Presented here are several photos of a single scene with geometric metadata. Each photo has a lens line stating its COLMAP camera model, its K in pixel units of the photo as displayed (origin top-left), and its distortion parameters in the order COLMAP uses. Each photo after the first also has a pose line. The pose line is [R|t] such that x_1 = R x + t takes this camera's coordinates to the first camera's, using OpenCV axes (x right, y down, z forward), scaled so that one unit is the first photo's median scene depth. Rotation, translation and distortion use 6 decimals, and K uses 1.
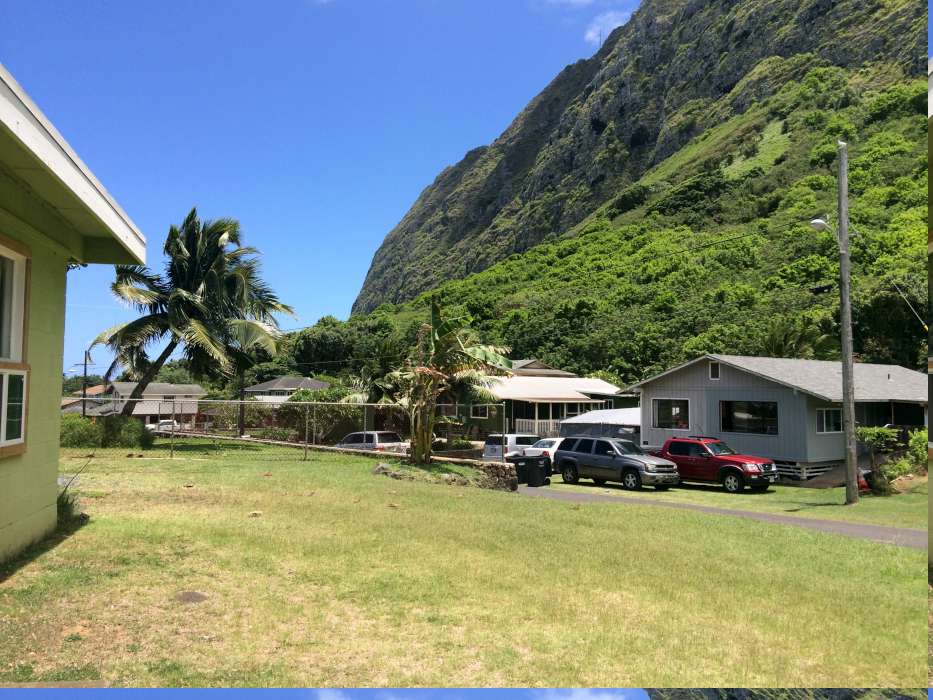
lens RADIAL K [[793.6, 0, 461.3], [0, 793.6, 351.0], [0, 0, 1]] dist [0.020976, -0.026499]
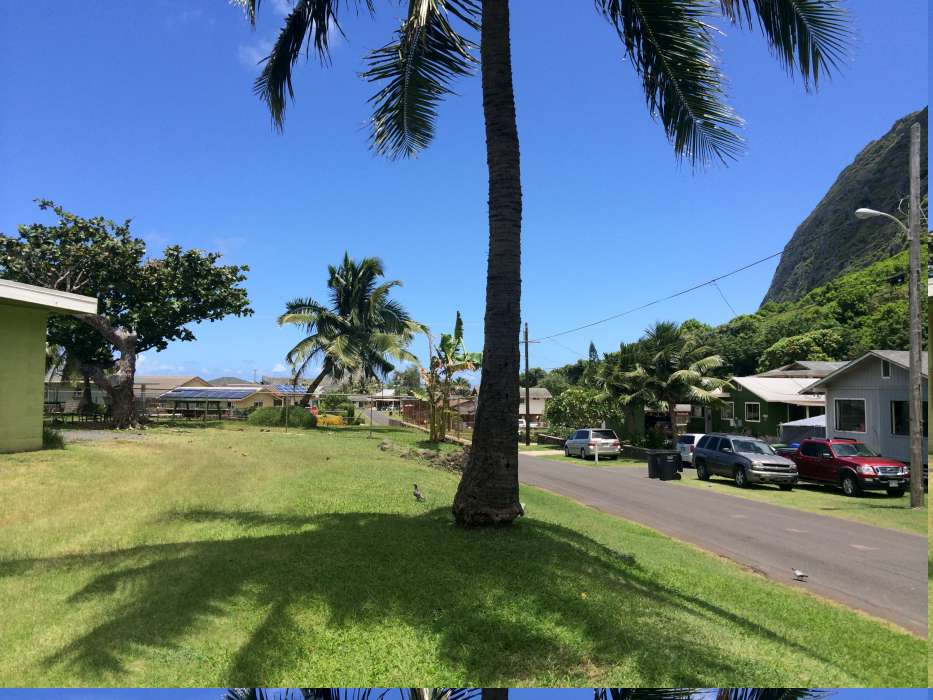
lens RADIAL K [[793.6, 0, 440.2], [0, 793.6, 354.1], [0, 0, 1]] dist [0.020976, -0.026499]
pose [[0.864822, -0.022124, -0.501590, 0.361199], [0.020800, 0.999750, -0.008234, 0.005137], [0.501647, -0.003313, 0.865066, -0.066450]]
